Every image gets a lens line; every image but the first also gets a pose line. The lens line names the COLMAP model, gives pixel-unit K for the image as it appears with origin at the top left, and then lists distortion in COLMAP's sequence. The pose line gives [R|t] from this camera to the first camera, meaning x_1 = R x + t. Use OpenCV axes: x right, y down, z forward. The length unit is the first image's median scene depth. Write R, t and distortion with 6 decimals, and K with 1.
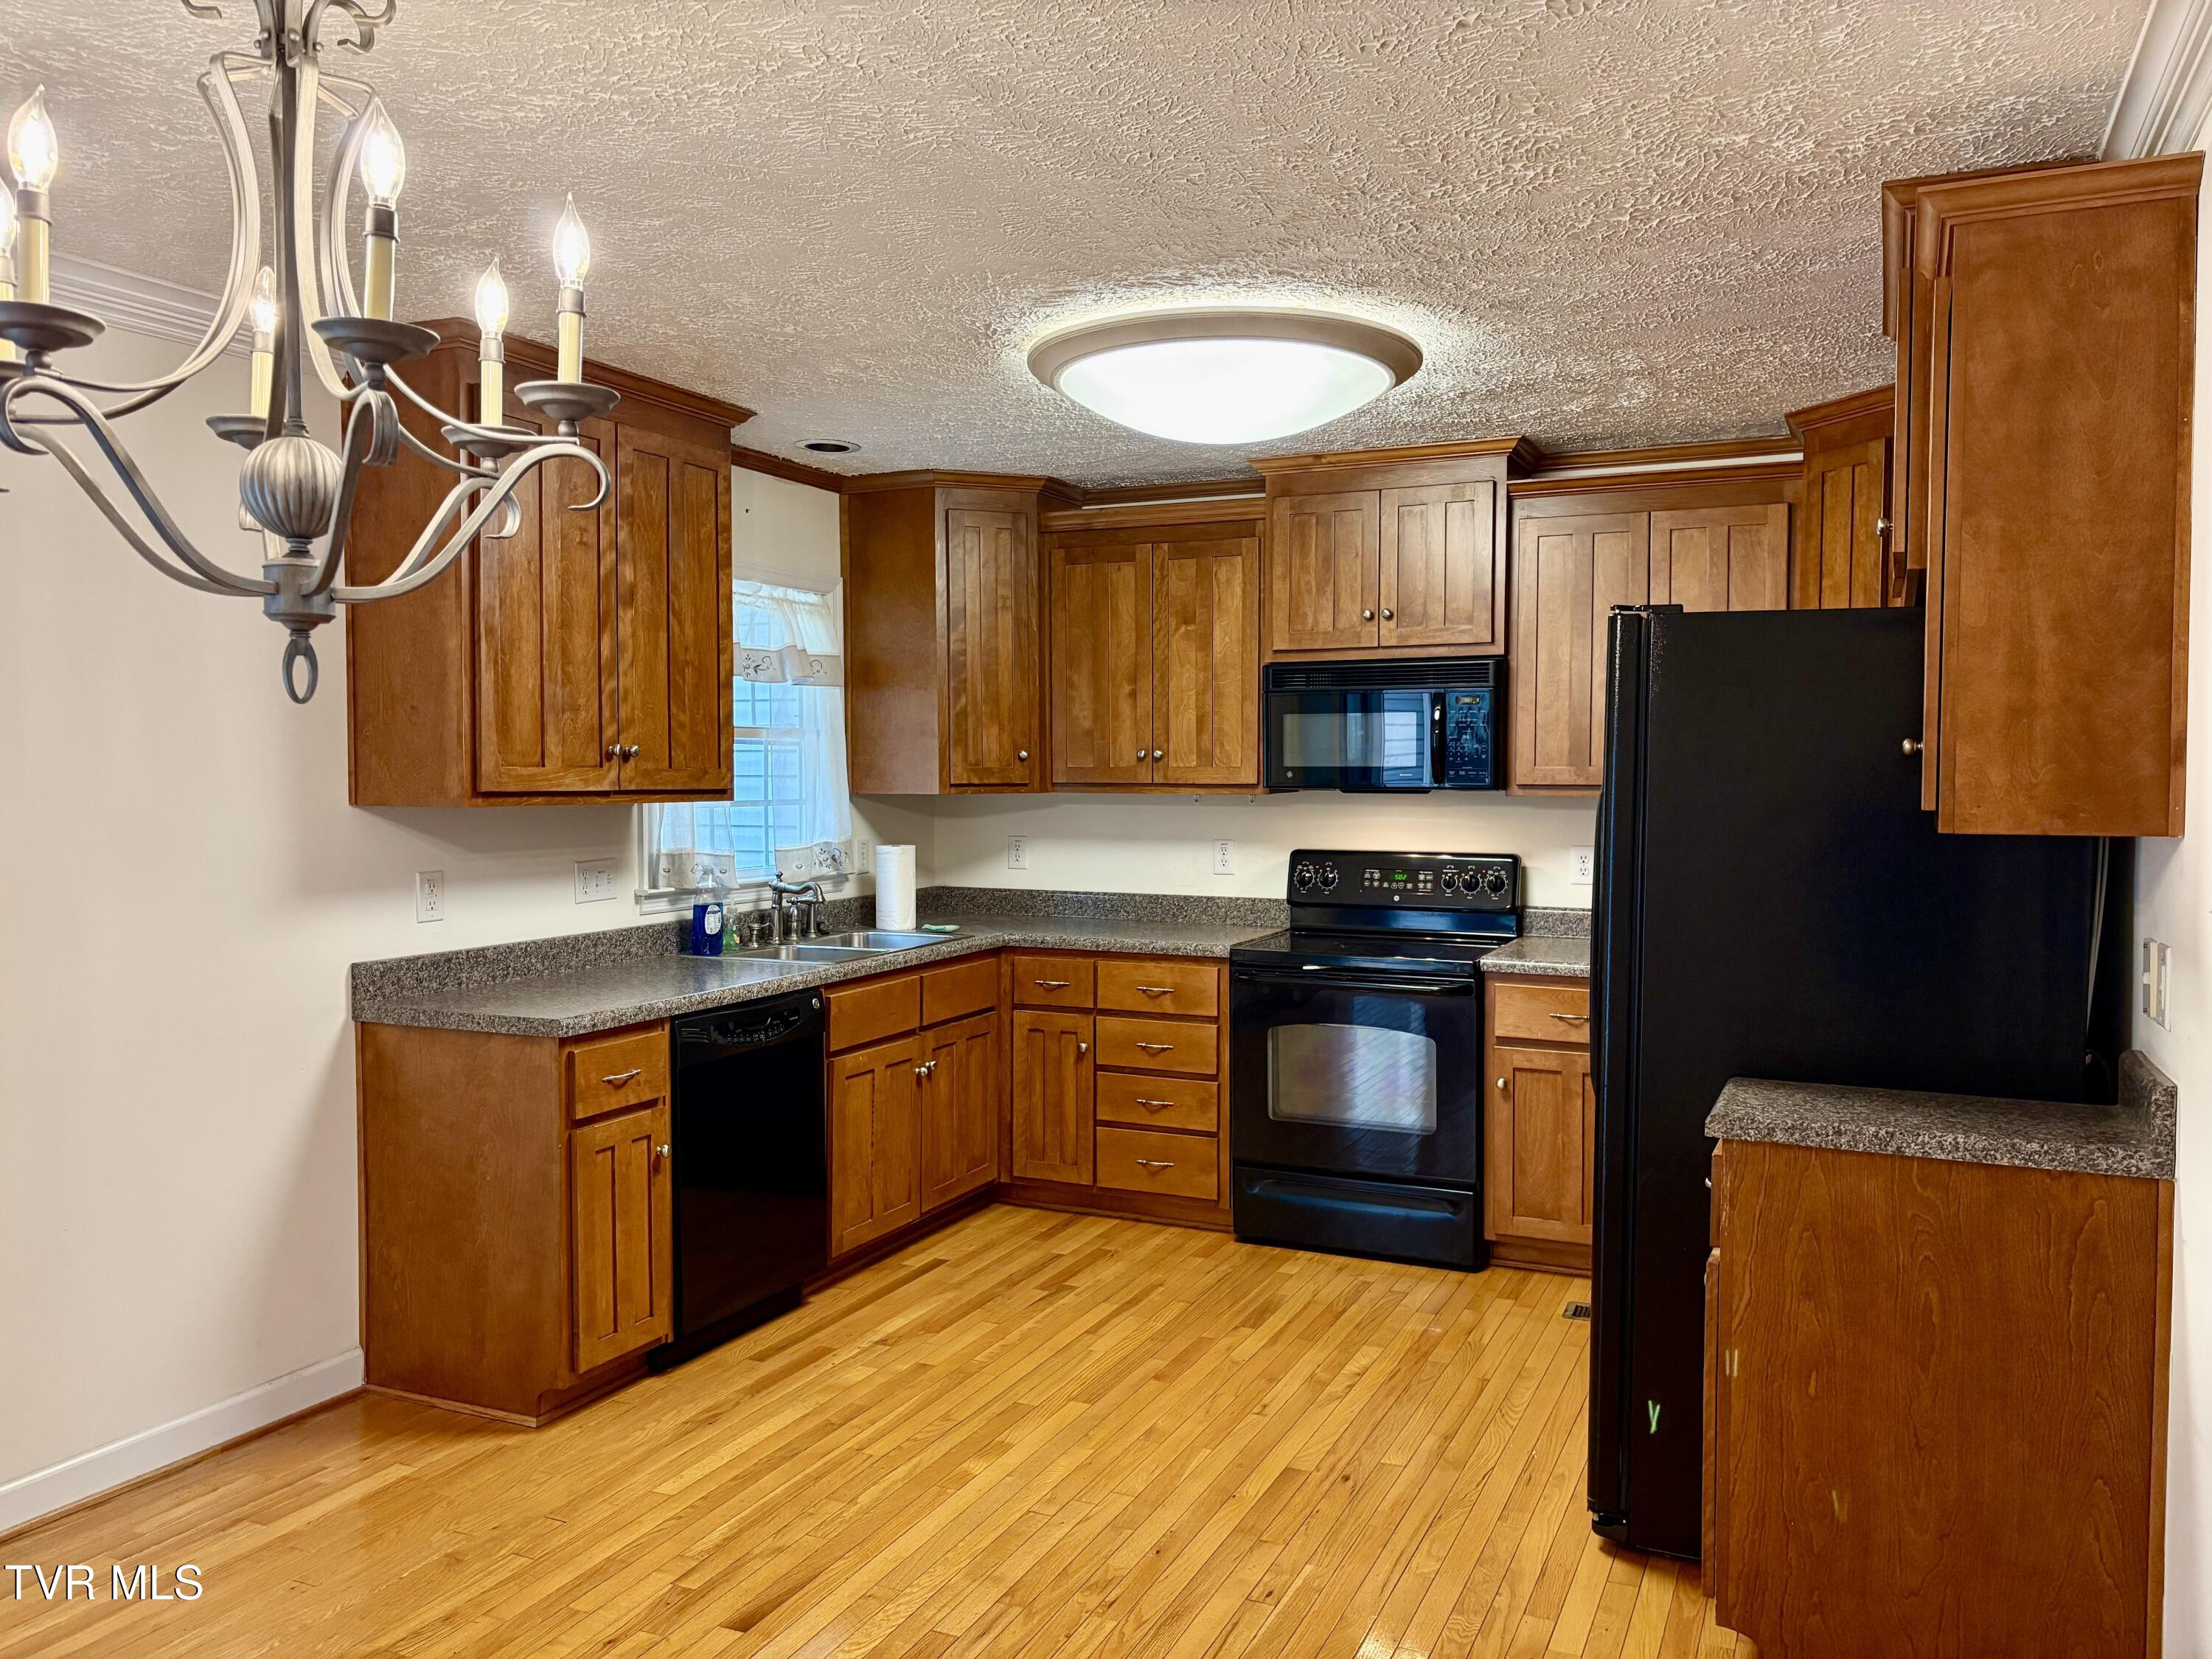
lens RADIAL K [[1670.3, 0, 1127.4], [0, 1670.3, 824.4], [0, 0, 1]] dist [0.043191, -0.044298]
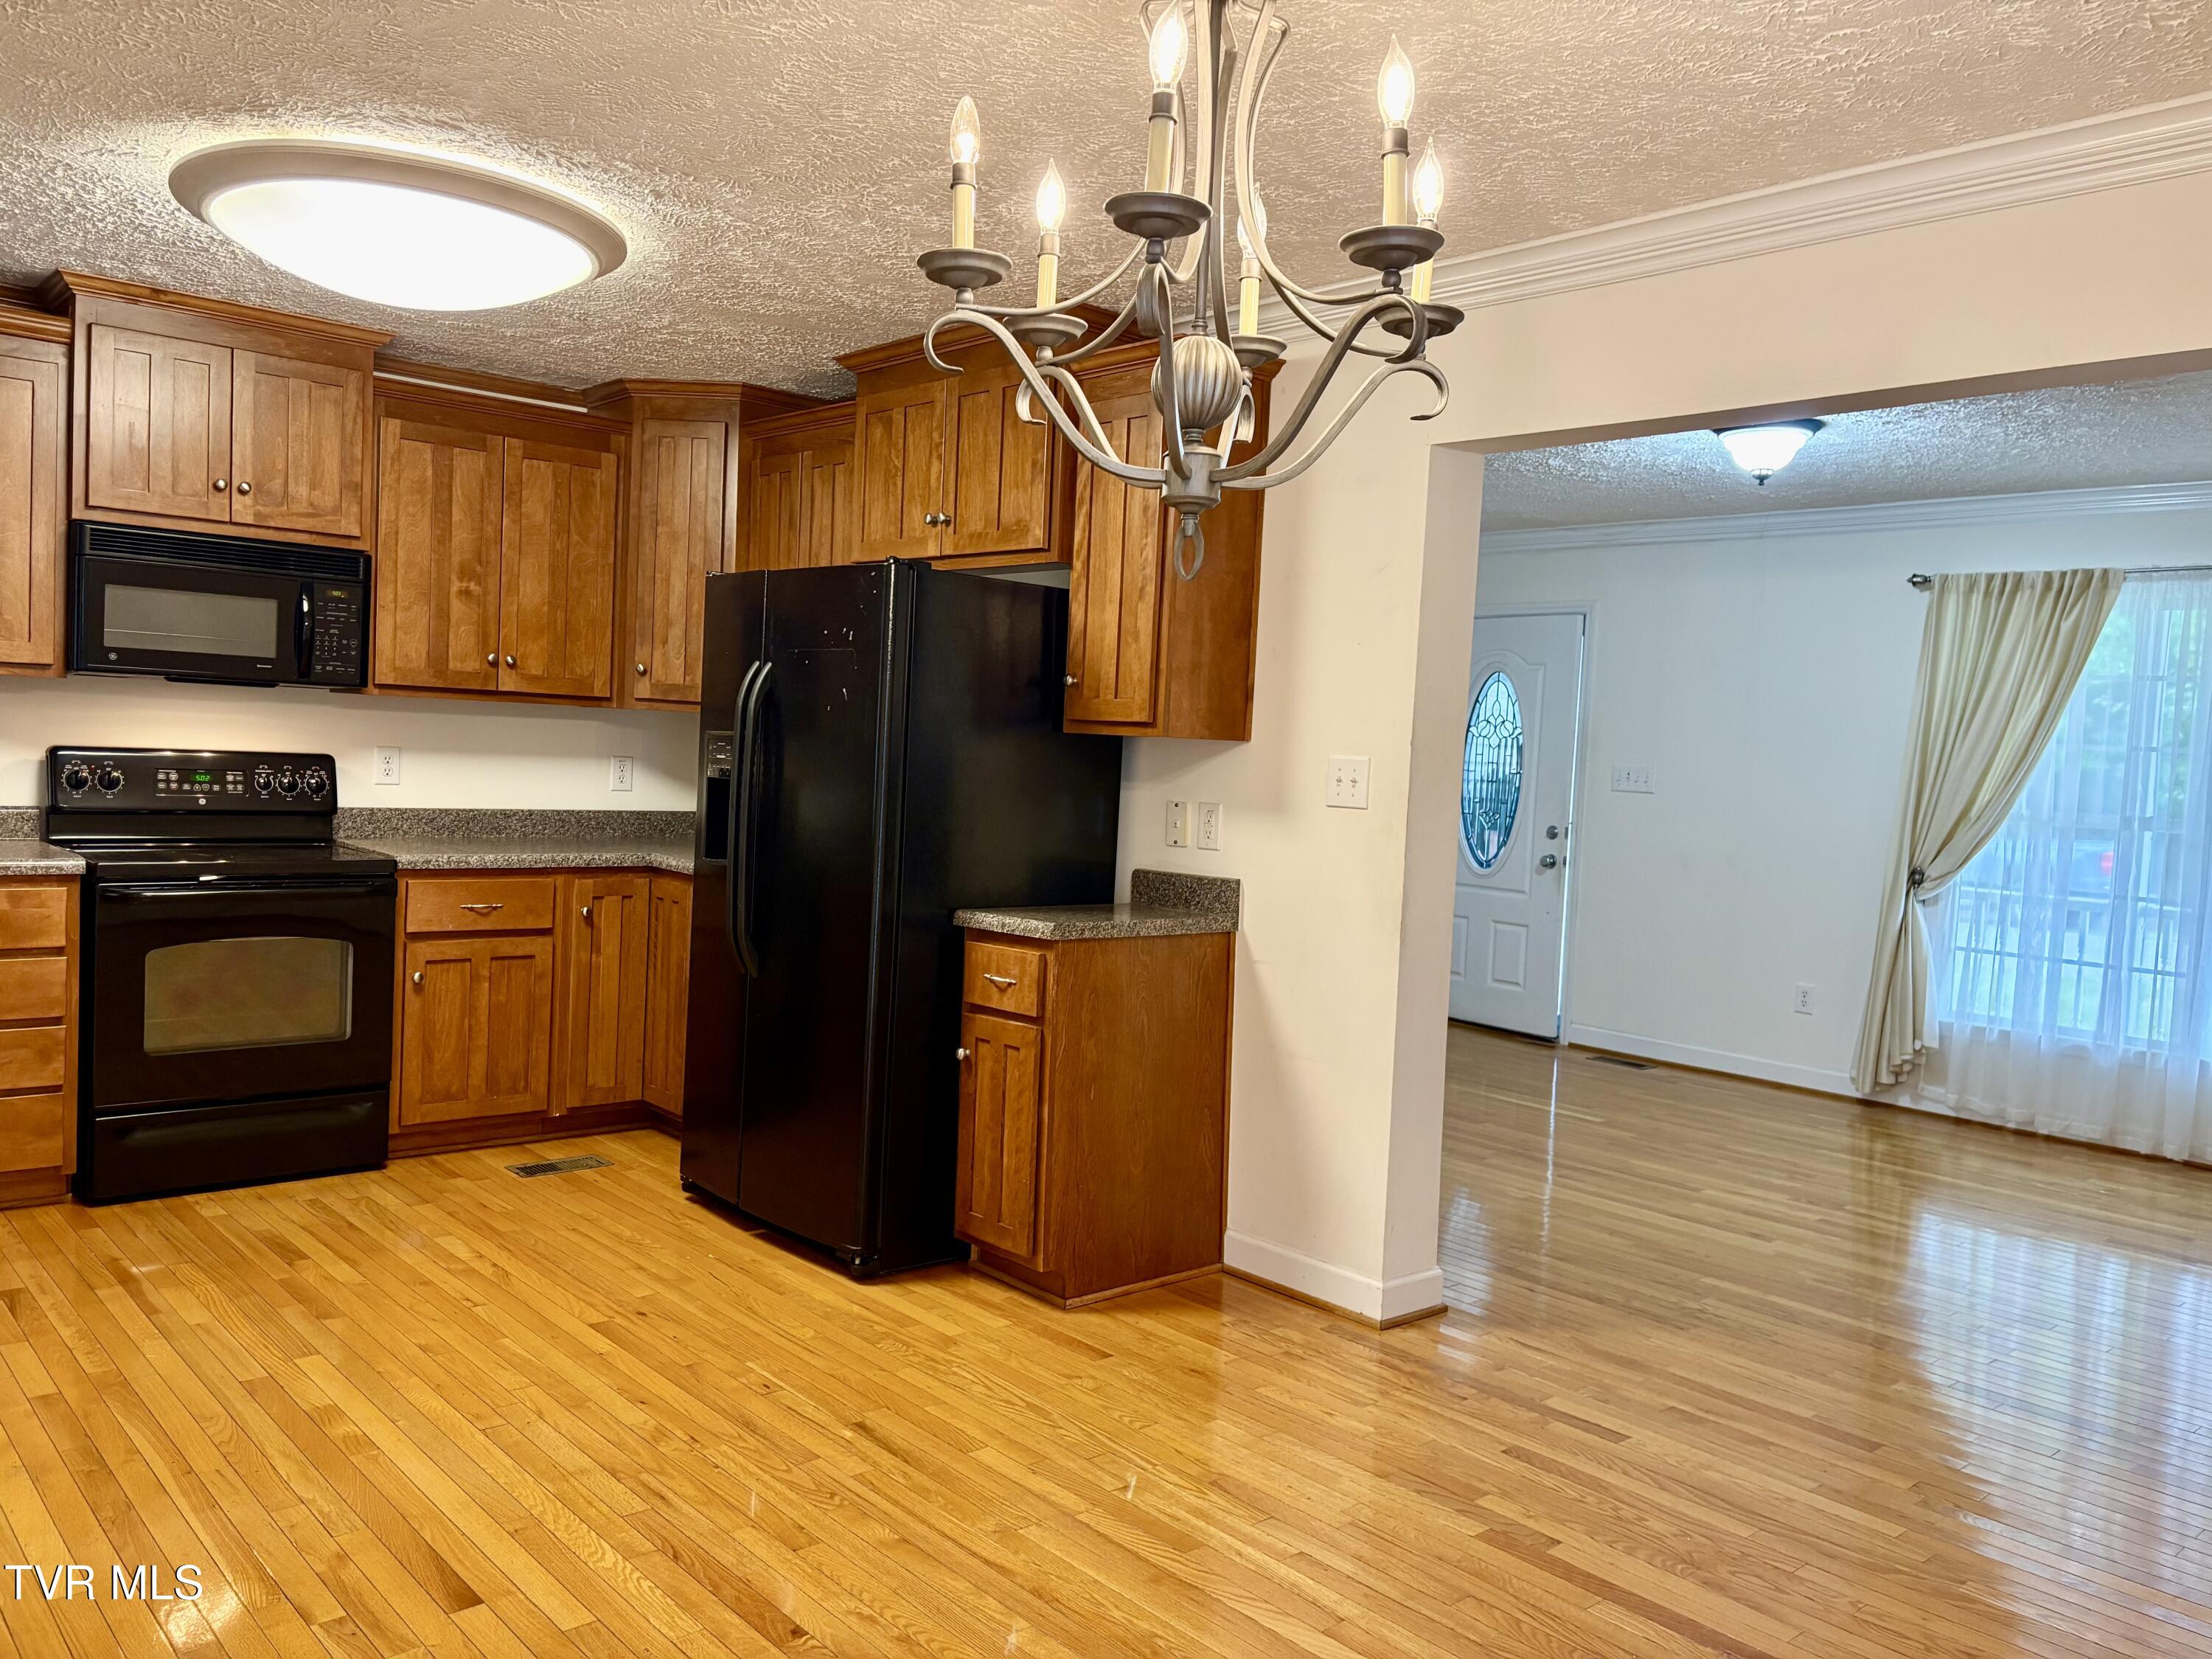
lens RADIAL K [[1670.3, 0, 1085.8], [0, 1670.3, 843.7], [0, 0, 1]] dist [0.043191, -0.044298]
pose [[0.408023, -0.037873, 0.912186, -0.498838], [-0.016961, 0.998652, 0.049049, 0.014877], [-0.912814, -0.035485, 0.406831, 0.198070]]
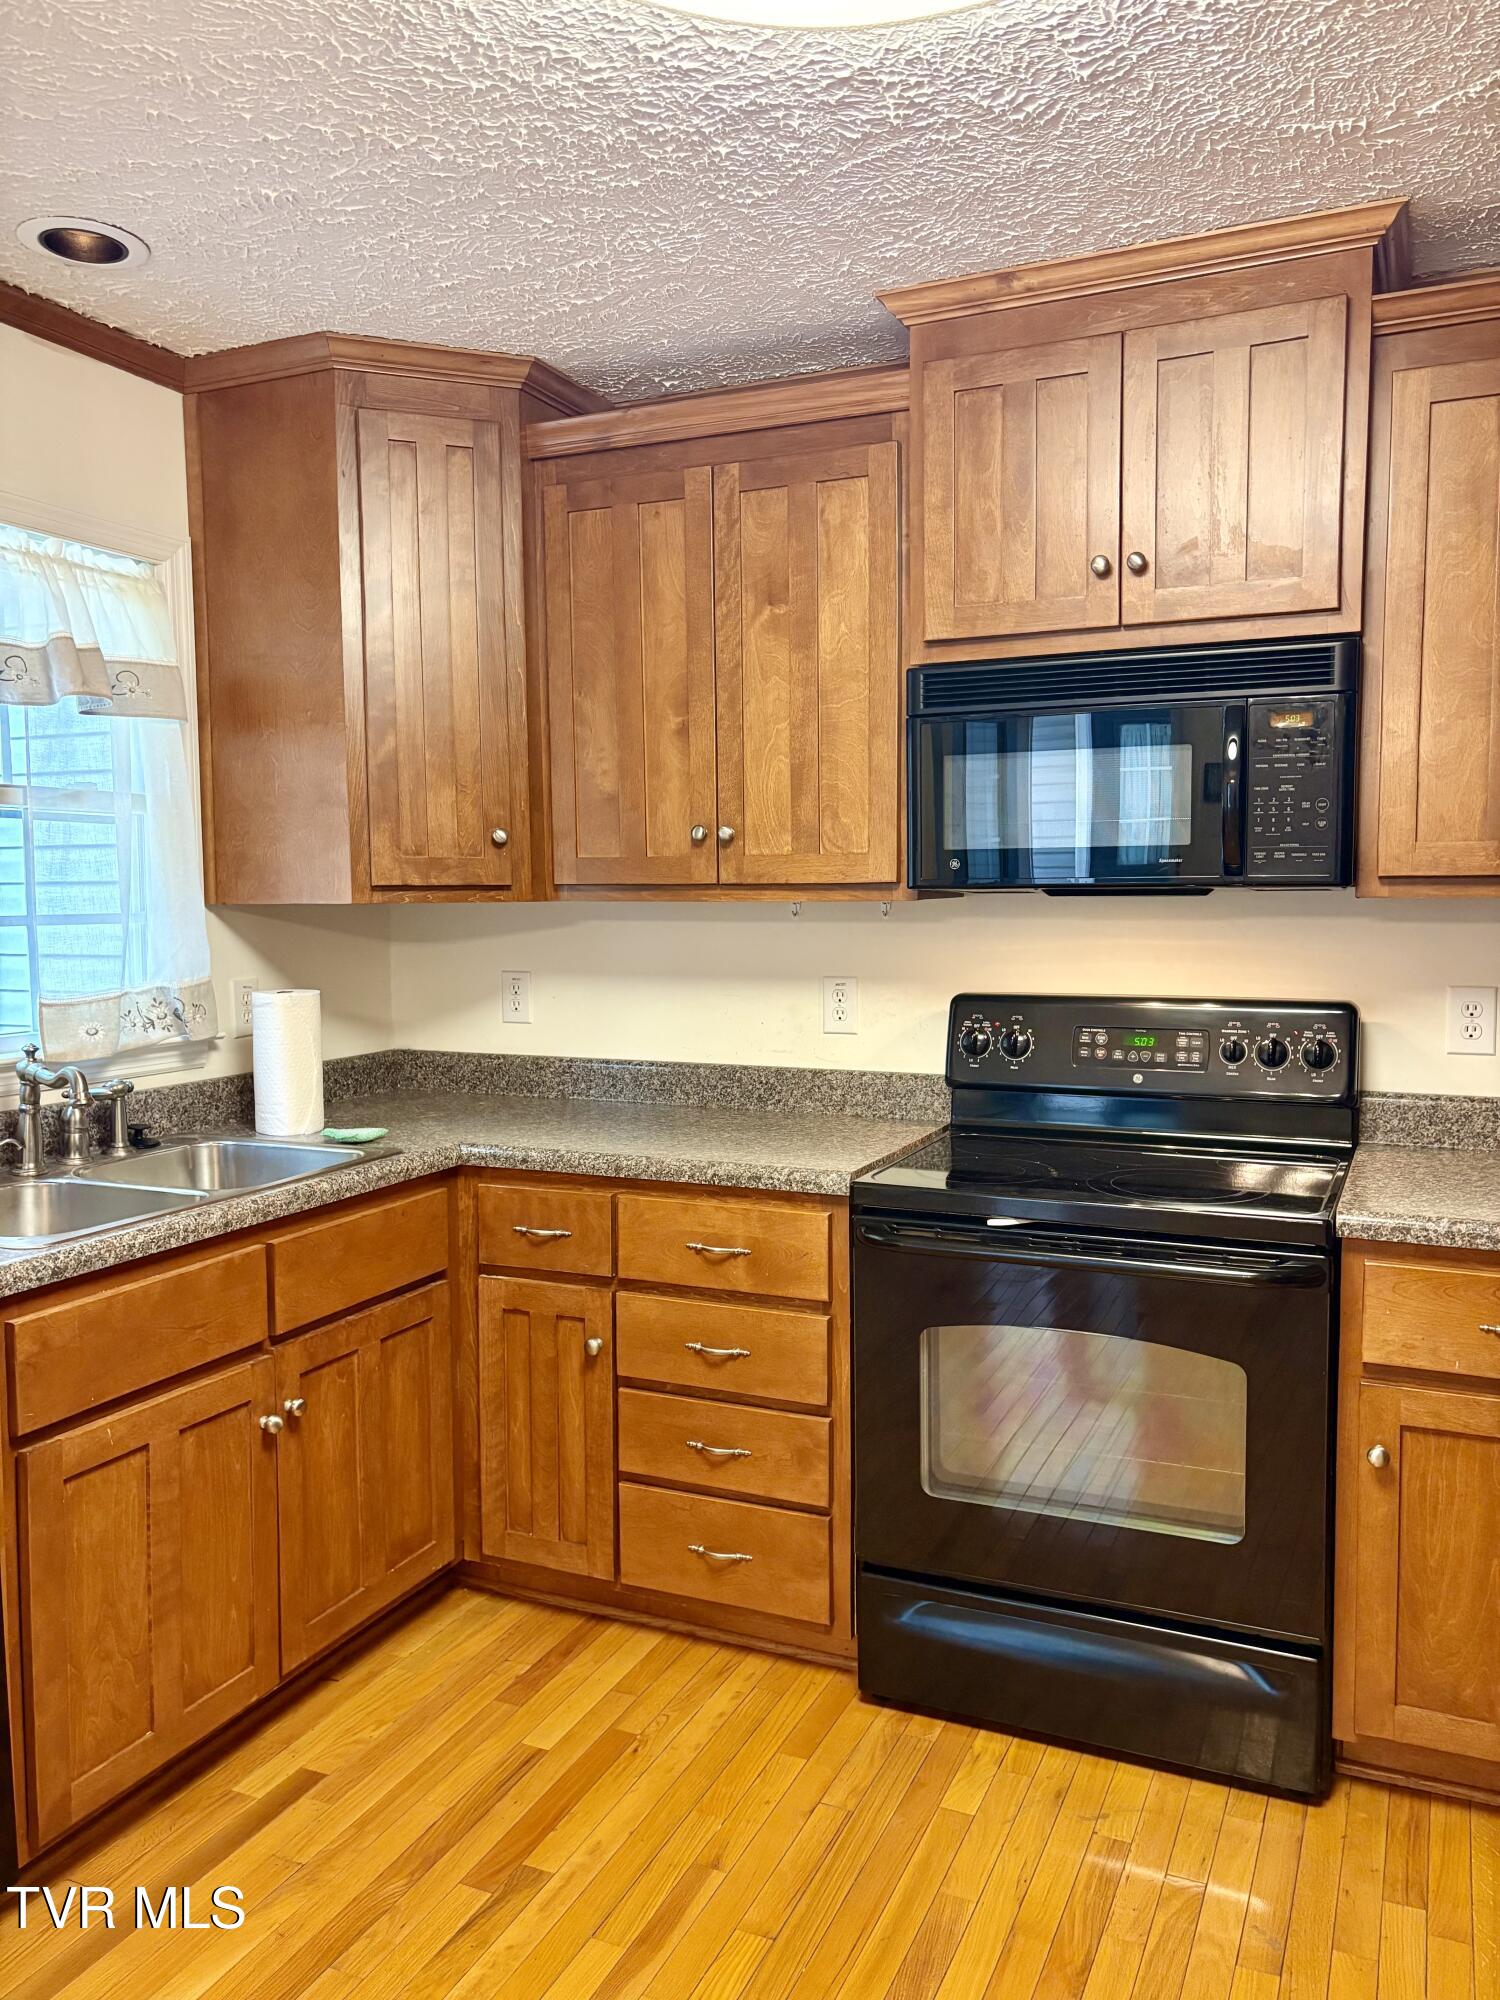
lens RADIAL K [[1510.2, 0, 785.3], [0, 1510.2, 1007.0], [0, 0, 1]] dist [0.043191, -0.044298]
pose [[0.999875, -0.007631, 0.013824, 0.033380], [0.007027, 0.999040, 0.043241, -0.004161], [-0.014141, -0.043139, 0.998969, 0.499965]]
